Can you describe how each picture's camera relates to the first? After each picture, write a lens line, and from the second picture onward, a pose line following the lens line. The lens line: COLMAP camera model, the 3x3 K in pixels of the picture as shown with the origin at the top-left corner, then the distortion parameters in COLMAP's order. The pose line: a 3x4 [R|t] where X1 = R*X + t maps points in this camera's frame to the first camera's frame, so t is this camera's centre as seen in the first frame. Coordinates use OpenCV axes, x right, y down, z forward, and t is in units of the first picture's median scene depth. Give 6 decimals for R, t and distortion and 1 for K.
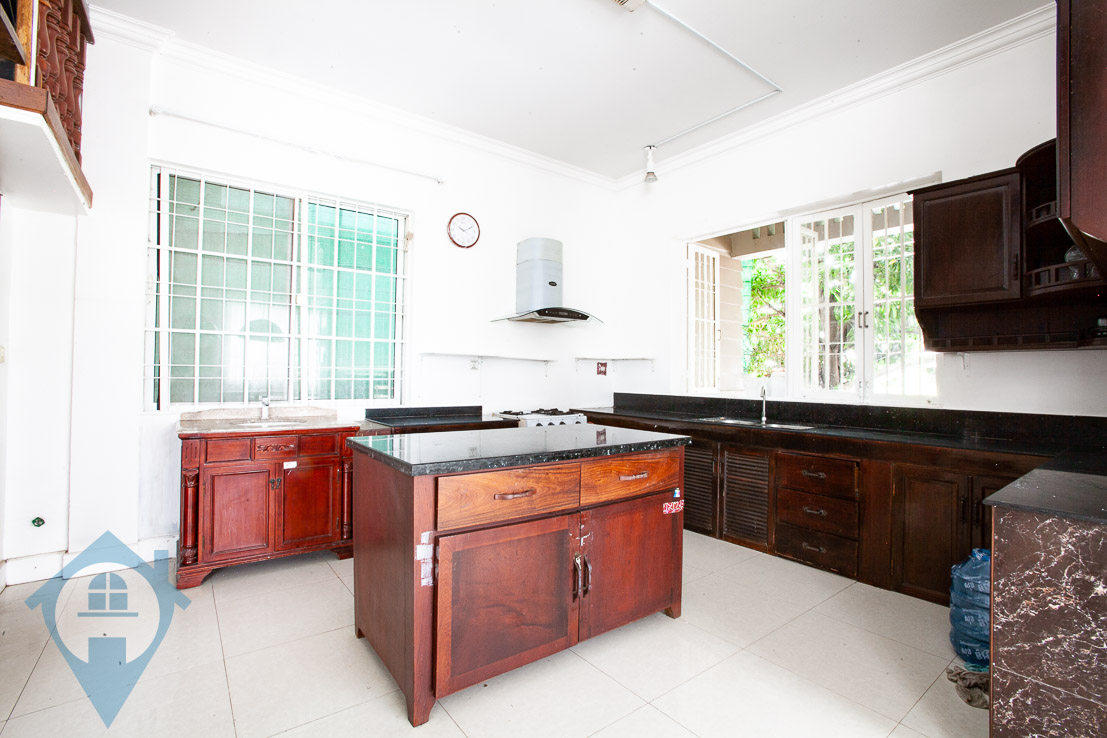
lens RADIAL K [[521.3, 0, 561.8], [0, 521.3, 368.7], [0, 0, 1]] dist [-0.069857, 0.039597]
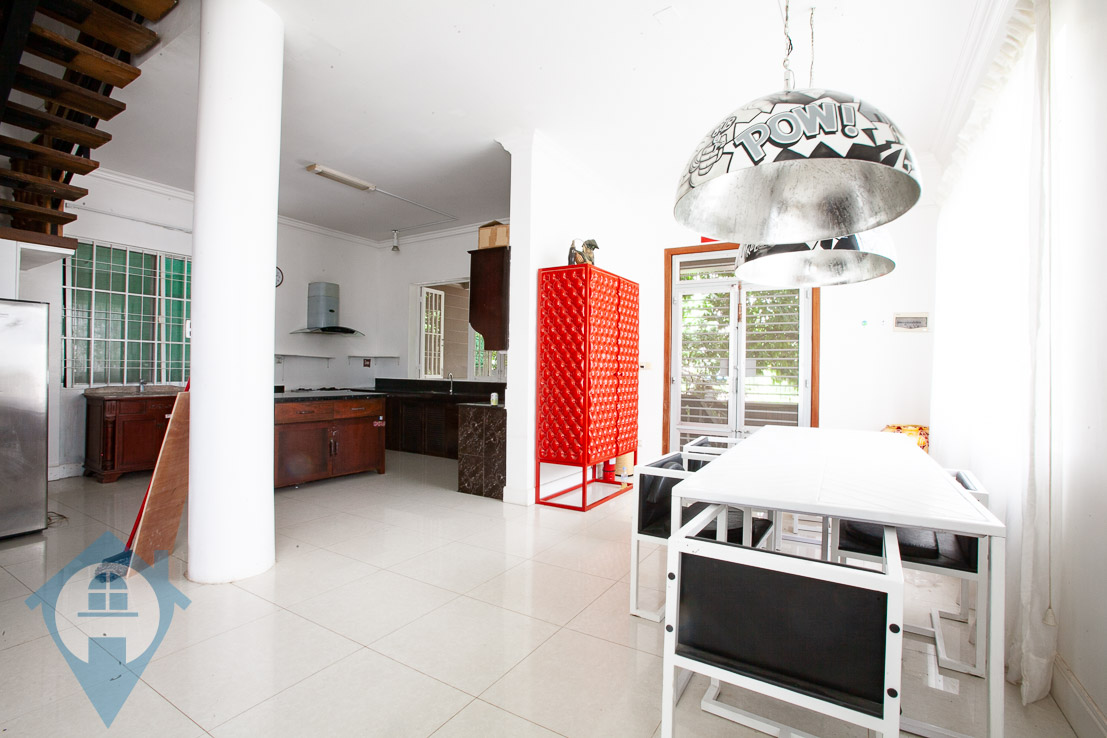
lens RADIAL K [[521.3, 0, 561.8], [0, 521.3, 368.7], [0, 0, 1]] dist [-0.069857, 0.039597]
pose [[0.934431, 0.002628, 0.356136, 0.096964], [-0.007419, 0.999899, 0.012087, -0.008242], [-0.356068, -0.013936, 0.934356, -0.905667]]
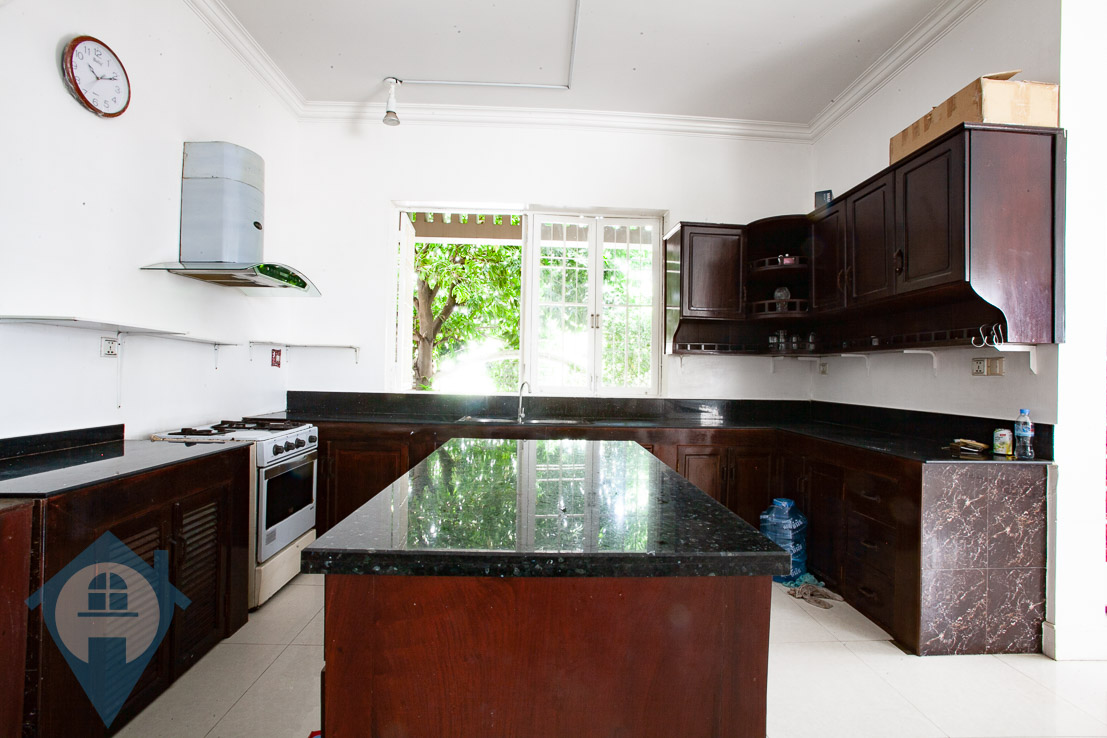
lens RADIAL K [[521.3, 0, 561.8], [0, 521.3, 368.7], [0, 0, 1]] dist [-0.069857, 0.039597]
pose [[0.569818, 0.005563, 0.821752, -0.372923], [-0.022740, 0.999701, 0.009000, -0.000564], [-0.821457, -0.023815, 0.569774, 0.384610]]
